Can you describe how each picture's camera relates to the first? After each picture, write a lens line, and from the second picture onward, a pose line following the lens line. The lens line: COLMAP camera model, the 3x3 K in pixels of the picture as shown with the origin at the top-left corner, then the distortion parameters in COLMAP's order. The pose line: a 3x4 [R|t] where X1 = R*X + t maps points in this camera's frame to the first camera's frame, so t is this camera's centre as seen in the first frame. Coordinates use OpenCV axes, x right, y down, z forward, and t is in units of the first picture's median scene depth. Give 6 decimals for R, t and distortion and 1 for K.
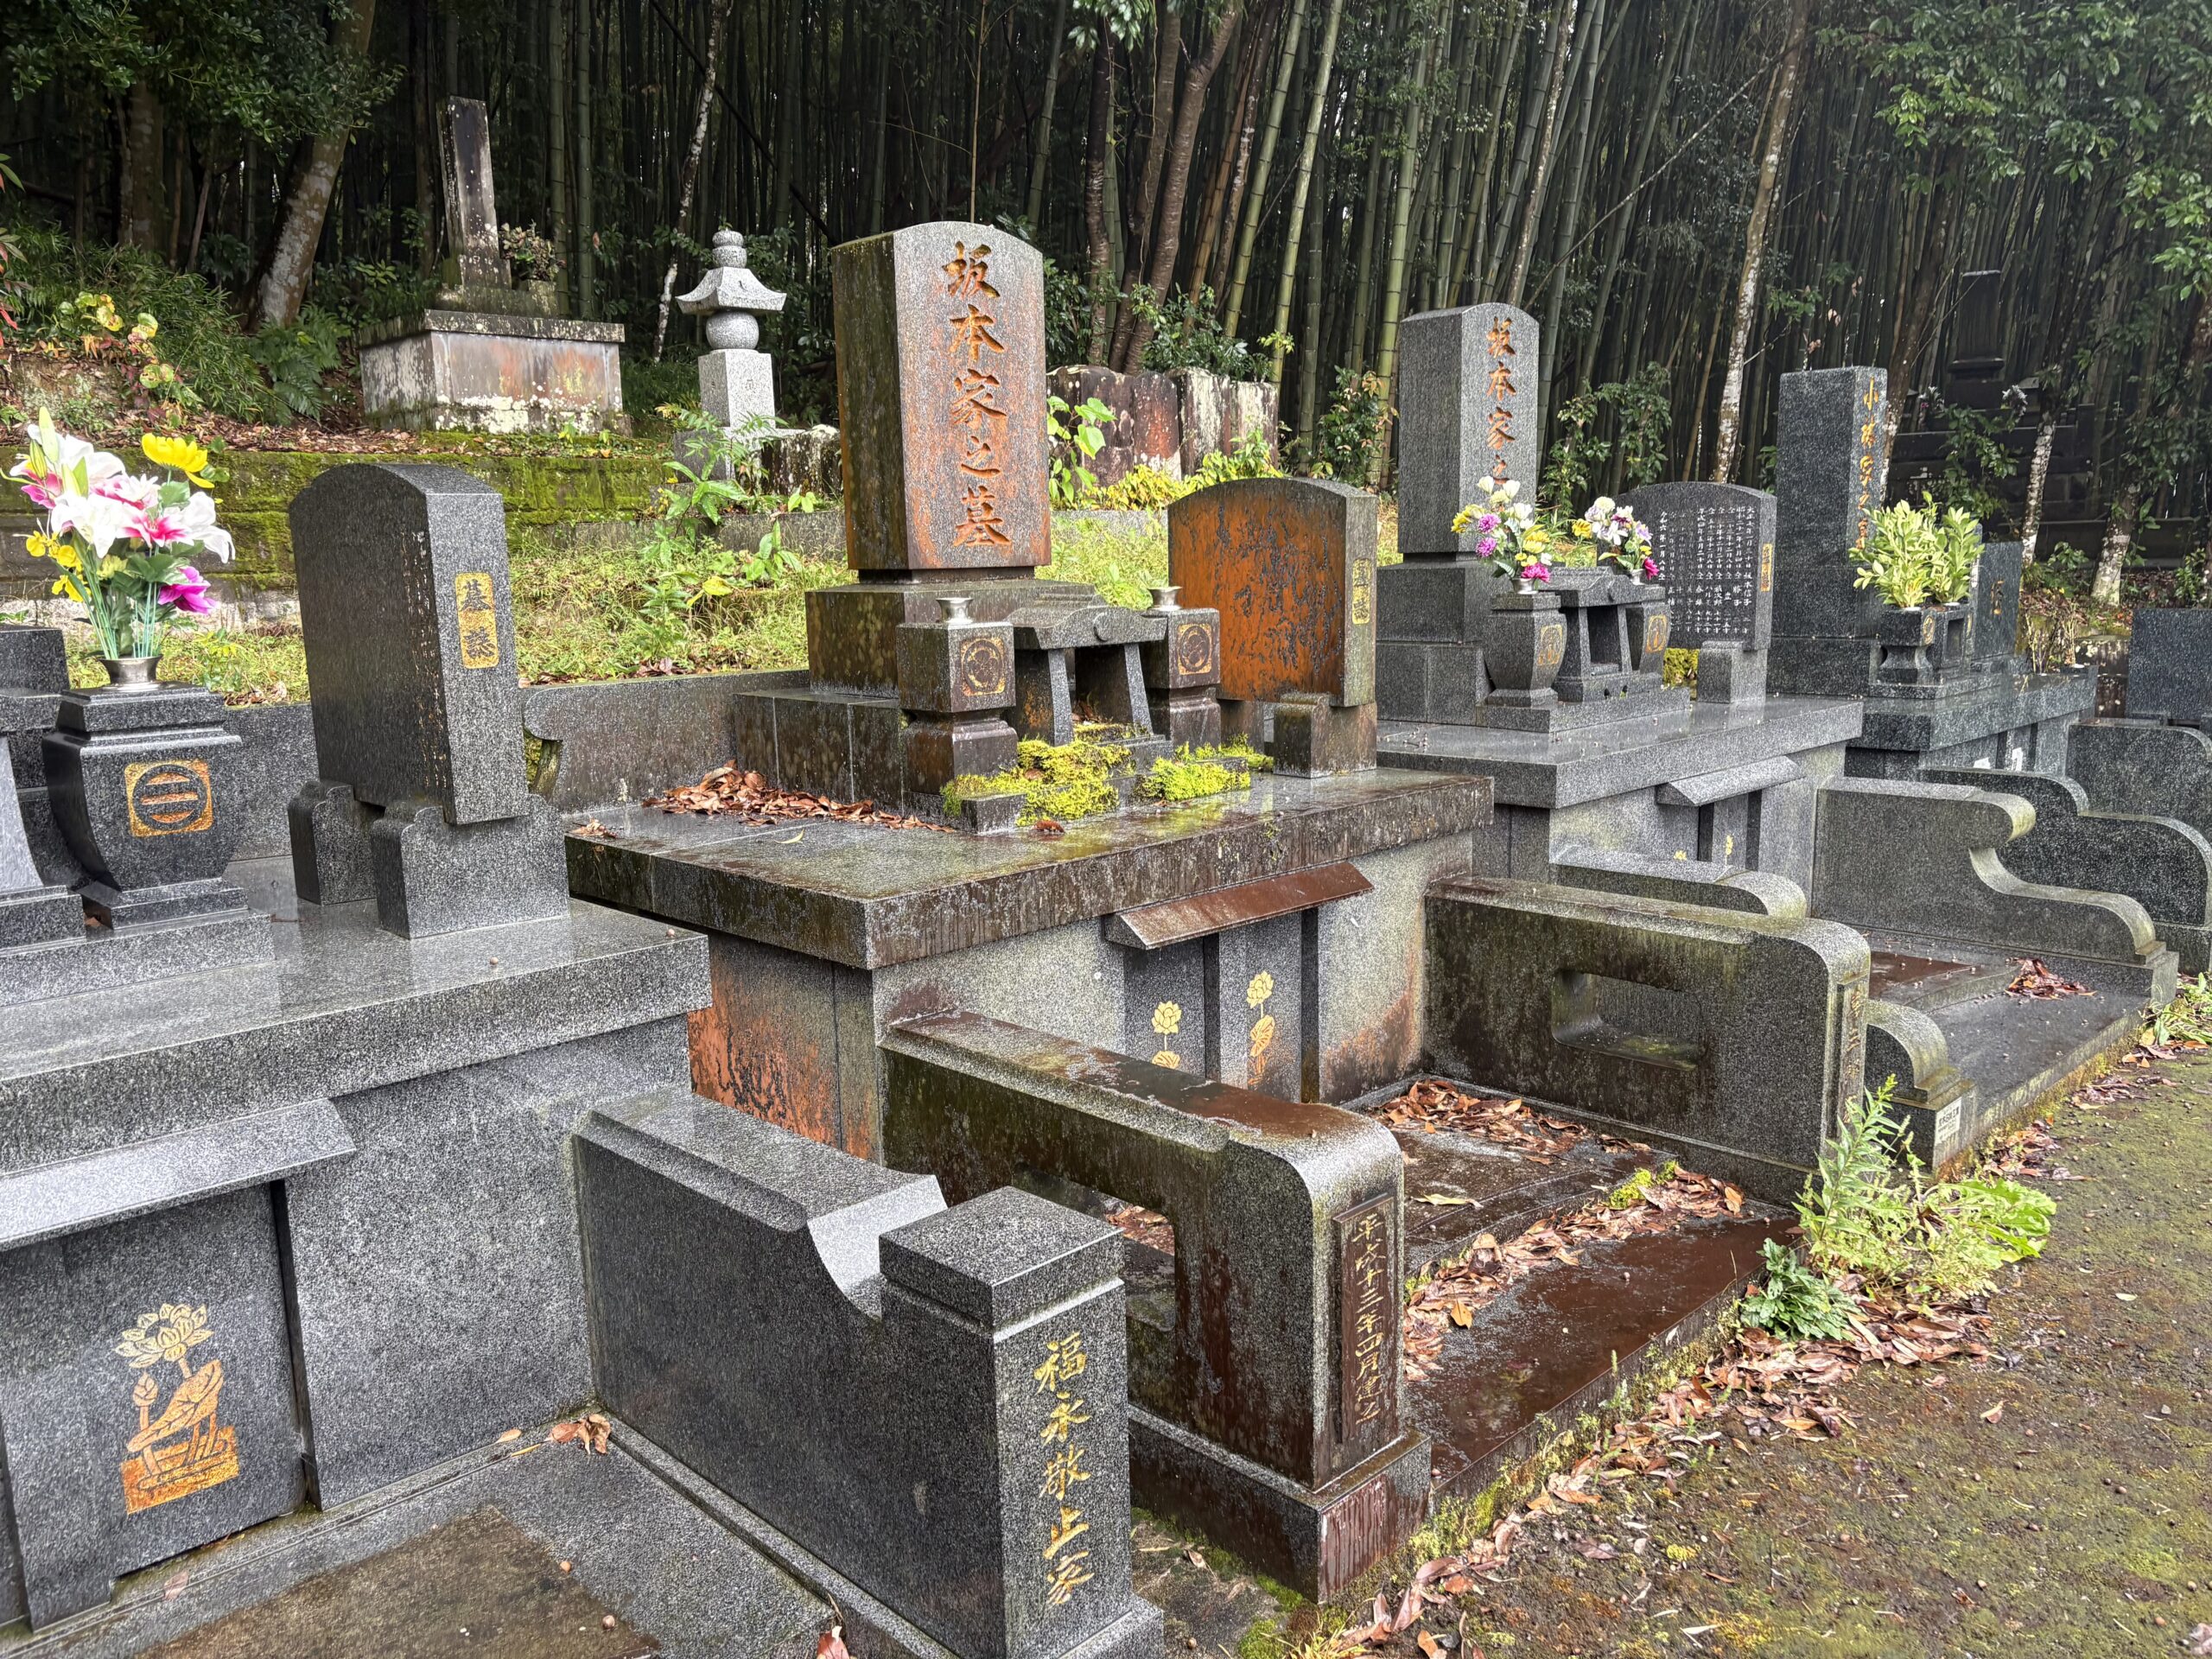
lens RADIAL K [[1662.2, 0, 1094.6], [0, 1662.2, 840.9], [0, 0, 1]] dist [0.039909, -0.002973]
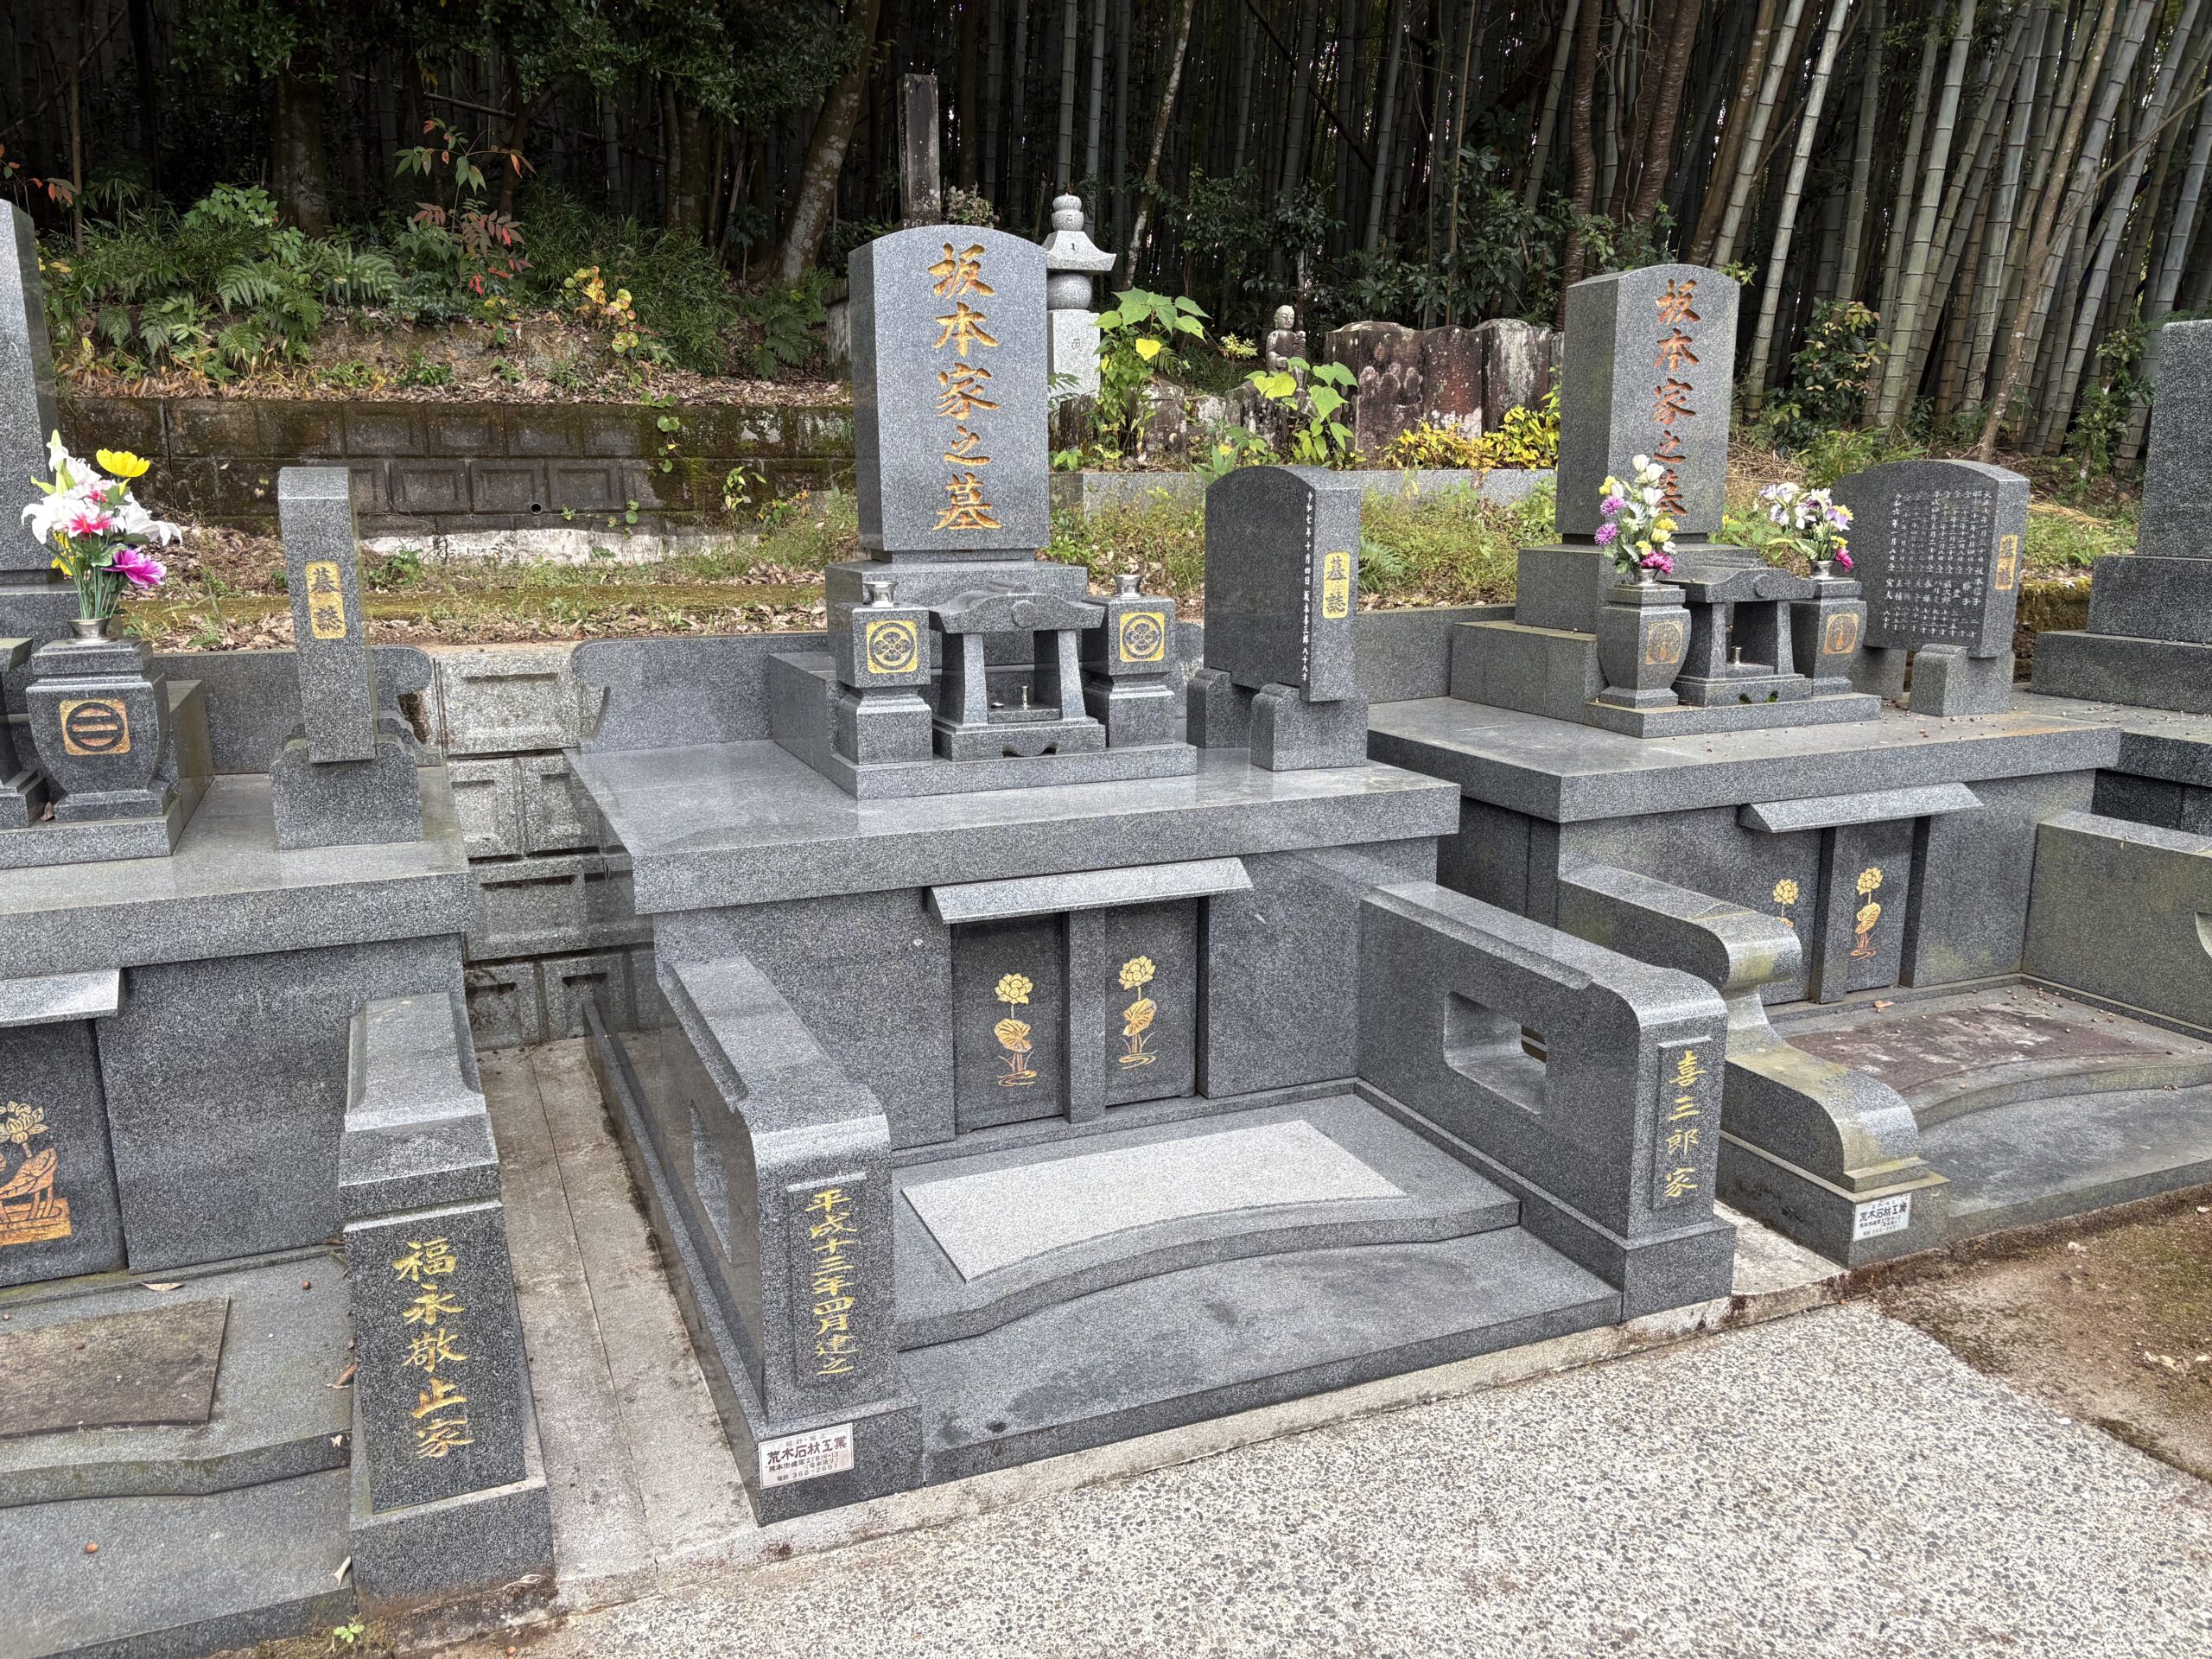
lens RADIAL K [[1678.0, 0, 1091.1], [0, 1678.0, 820.1], [0, 0, 1]] dist [0.034511, -0.006370]
pose [[0.929484, 0.092833, -0.356989, 0.414800], [-0.081110, 0.995563, 0.047707, -0.049938], [0.359834, -0.015388, 0.932889, 0.019920]]
